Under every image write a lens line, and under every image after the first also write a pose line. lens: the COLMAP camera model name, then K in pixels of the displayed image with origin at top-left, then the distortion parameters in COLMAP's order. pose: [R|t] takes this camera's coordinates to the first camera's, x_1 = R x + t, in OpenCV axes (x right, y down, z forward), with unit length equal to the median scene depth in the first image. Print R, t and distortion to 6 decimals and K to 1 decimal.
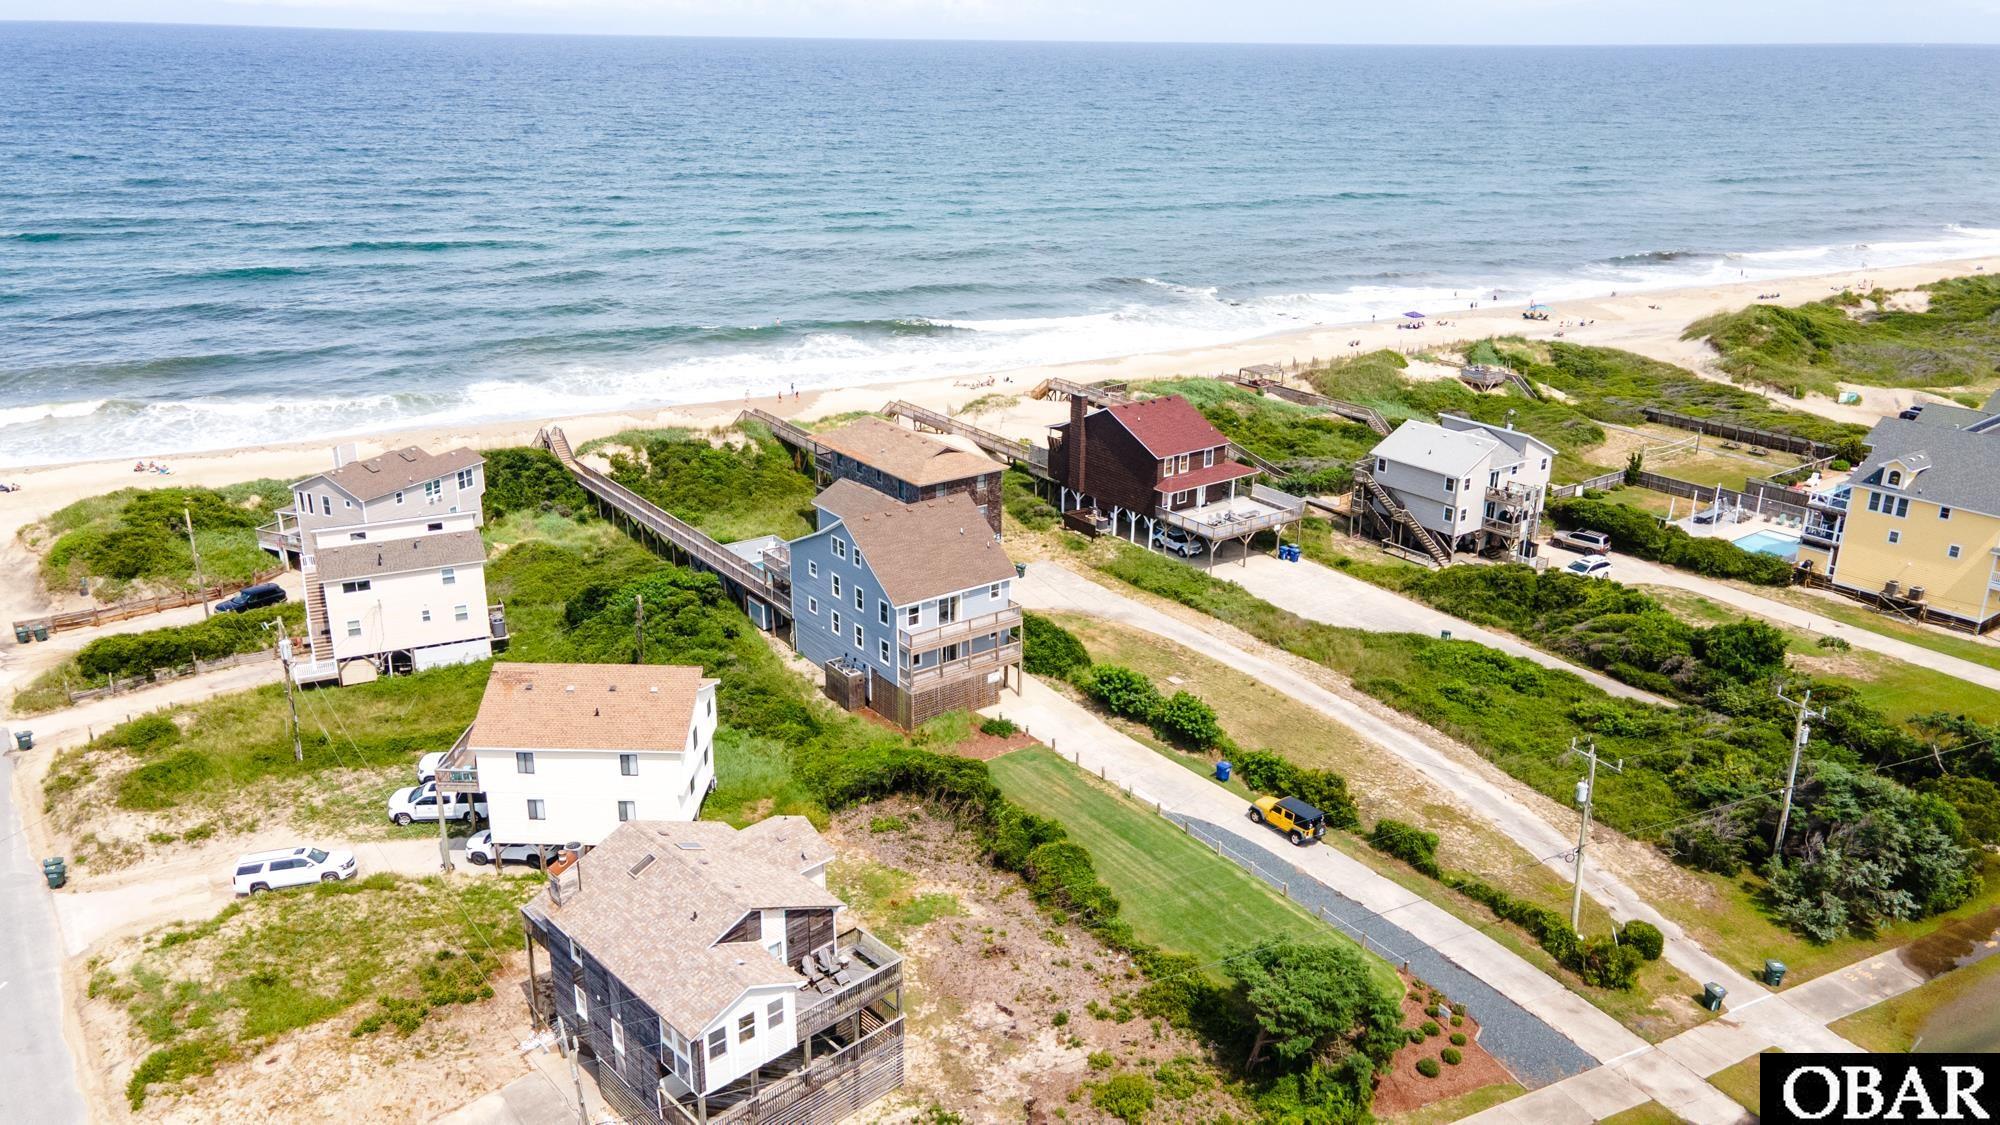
lens RADIAL K [[1452.2, 0, 1036.7], [0, 1452.2, 563.8], [0, 0, 1]] dist [0.039186, -0.003426]
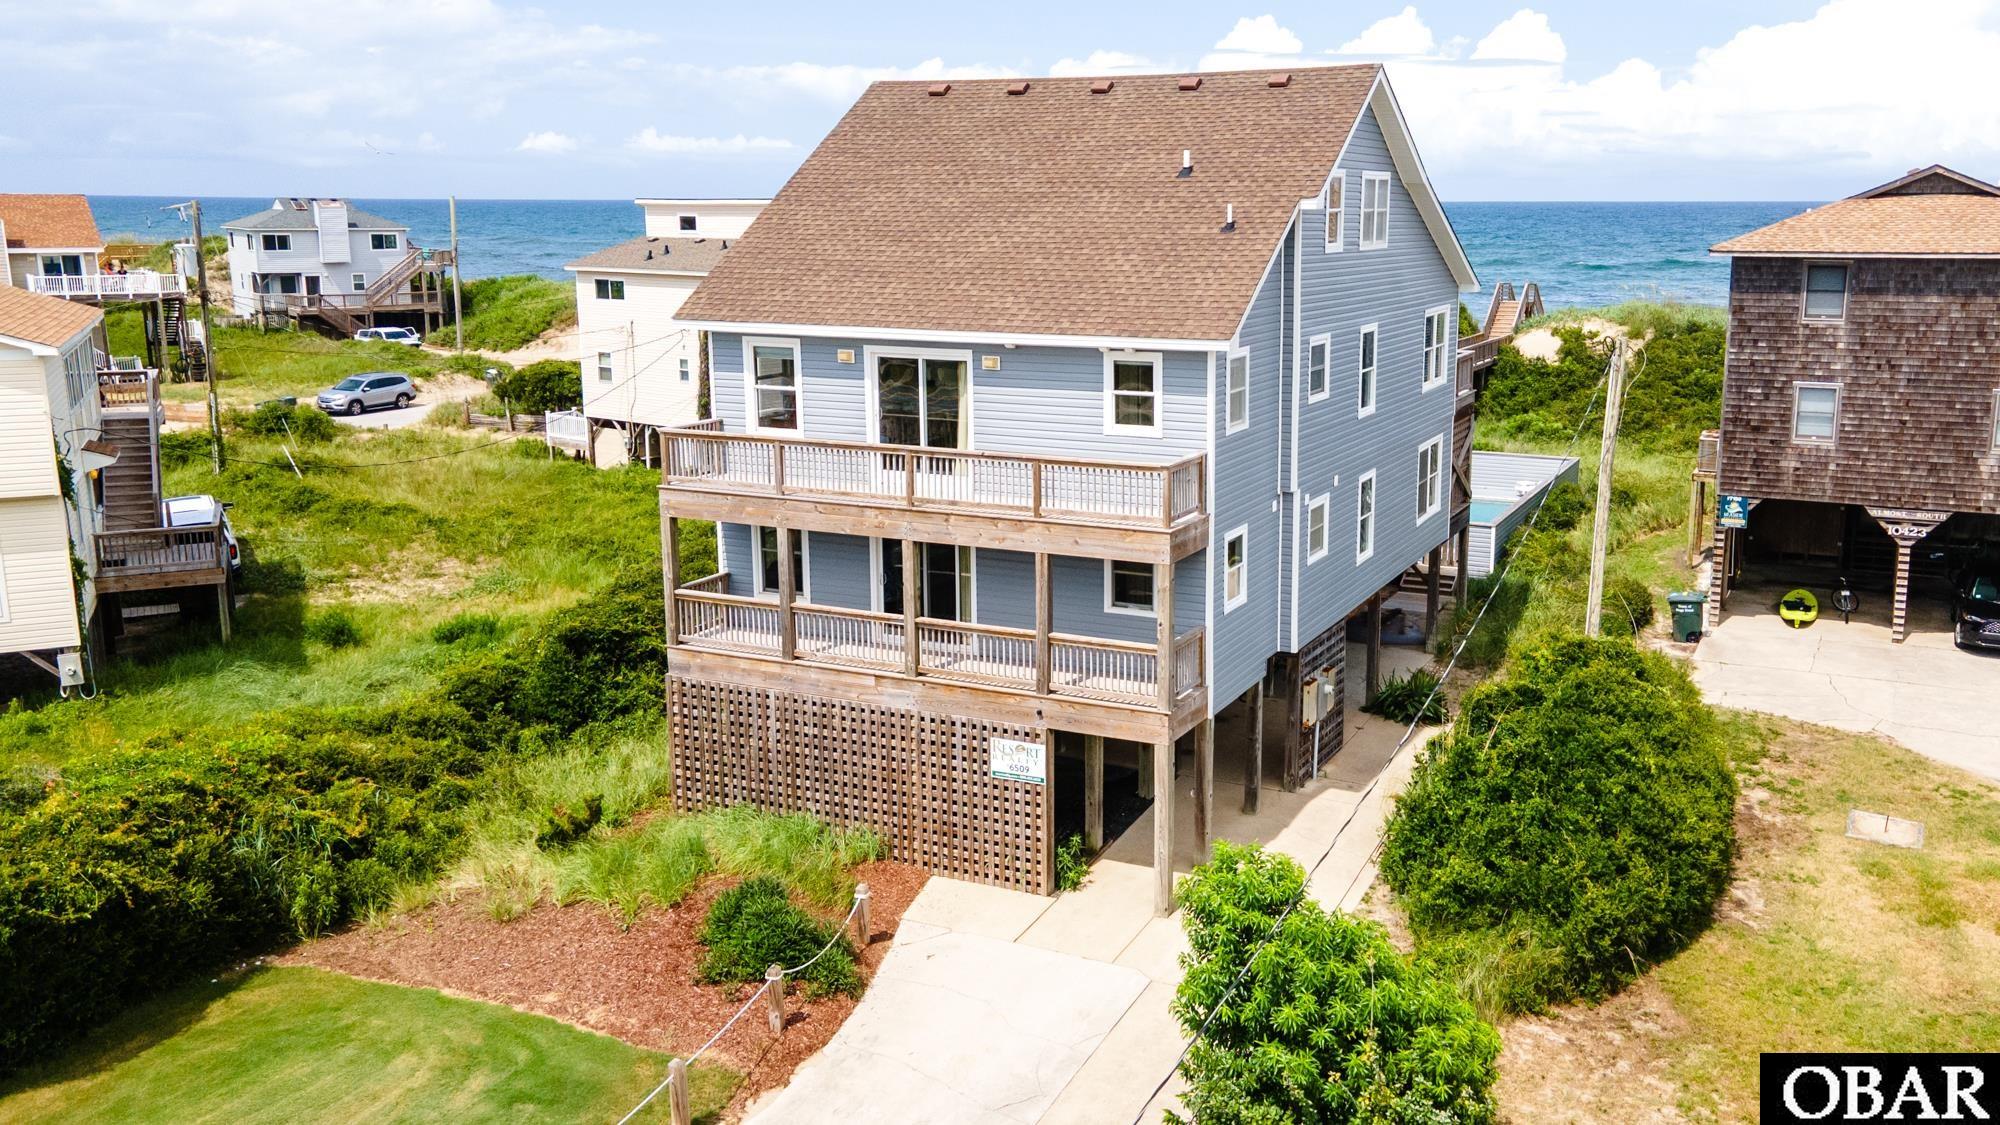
lens RADIAL K [[1527.0, 0, 1137.0], [0, 1527.0, 488.7], [0, 0, 1]] dist [0.031604, -0.003976]
pose [[0.464150, 0.133099, -0.875699, 0.183132], [-0.297827, 0.954534, -0.012777, 0.035714], [0.834185, 0.266737, 0.482688, 0.879639]]
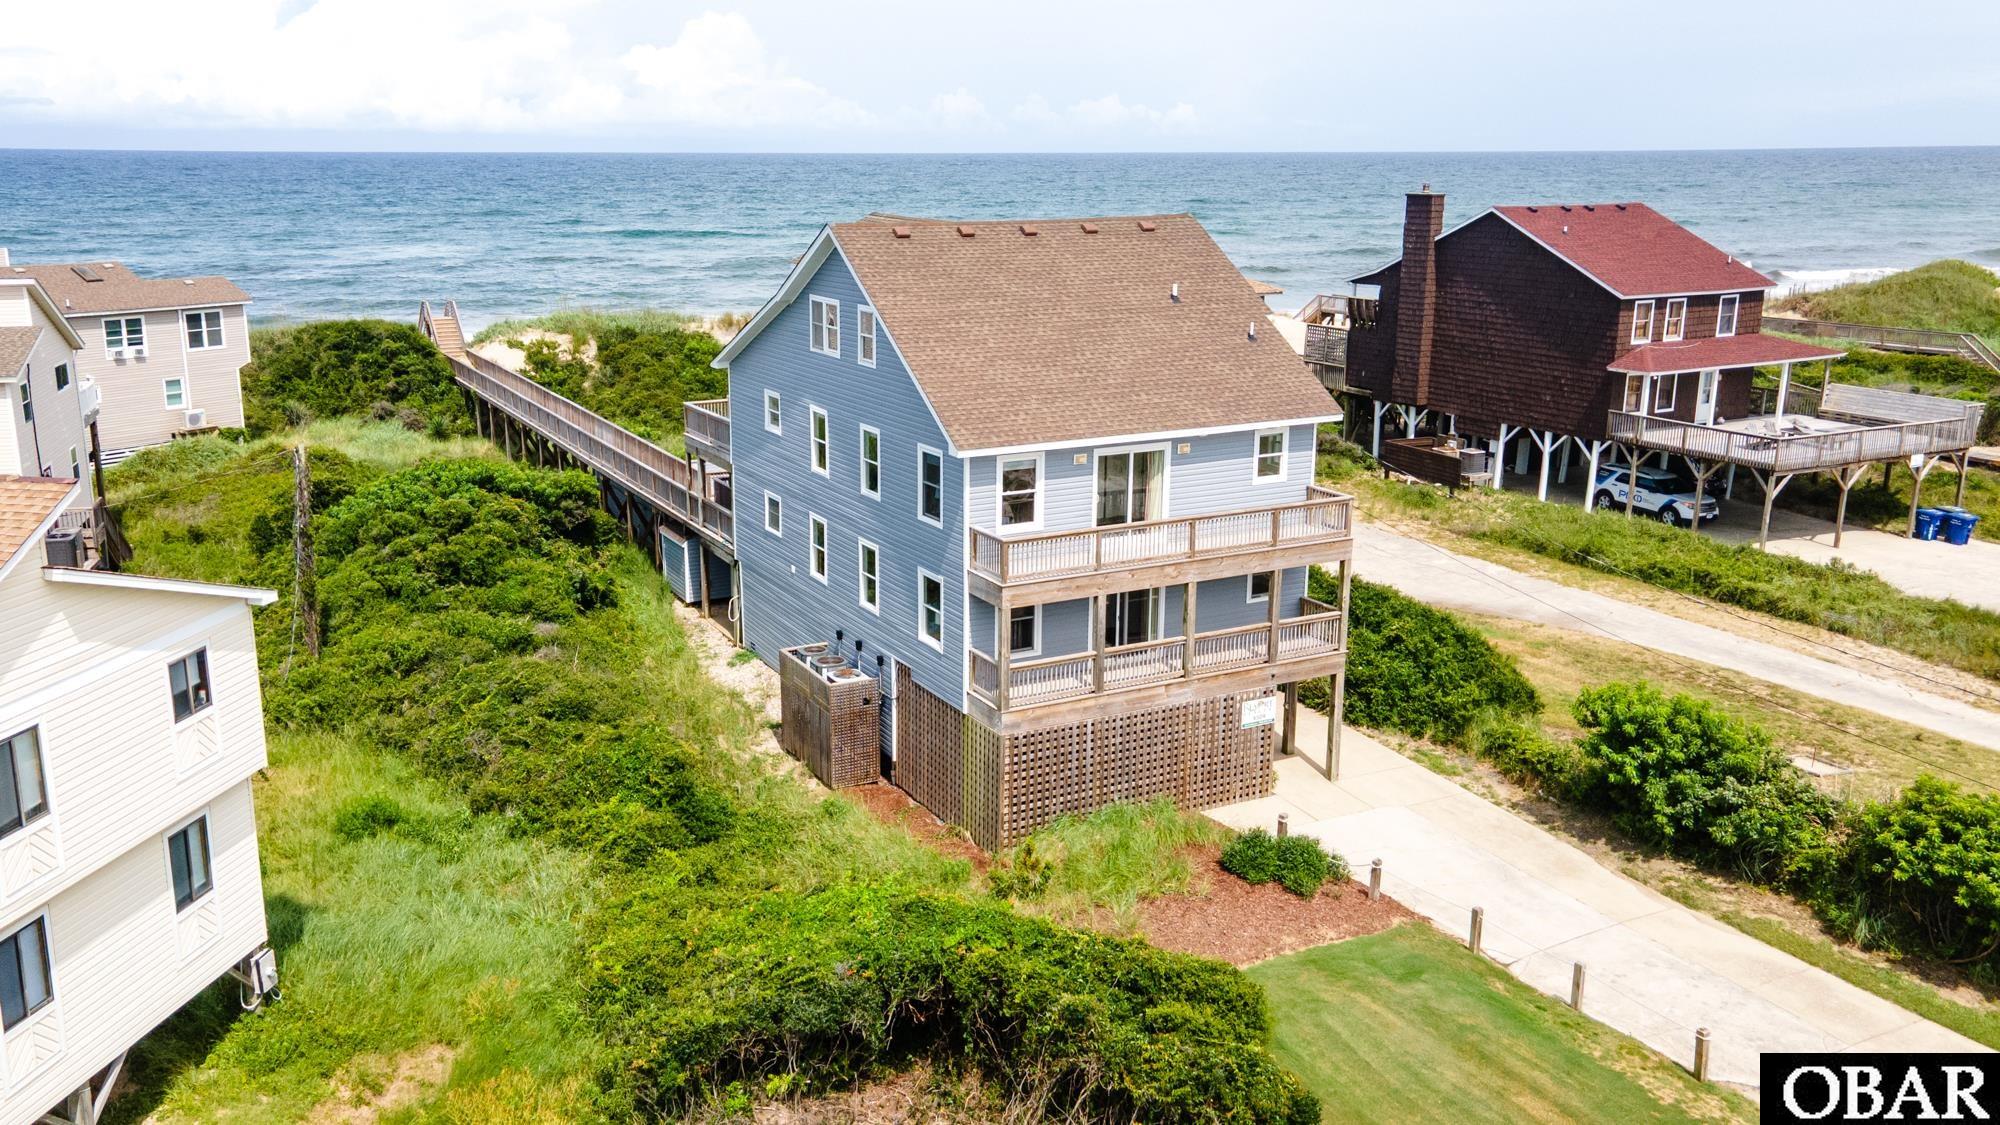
lens RADIAL K [[1609.5, 0, 900.4], [0, 1609.5, 559.1], [0, 0, 1]] dist [0.033424, -0.007395]
pose [[0.977496, 0.025580, -0.209399, -0.033159], [-0.046351, 0.994408, -0.094894, 0.081496], [0.205801, 0.102465, 0.973215, 0.614115]]
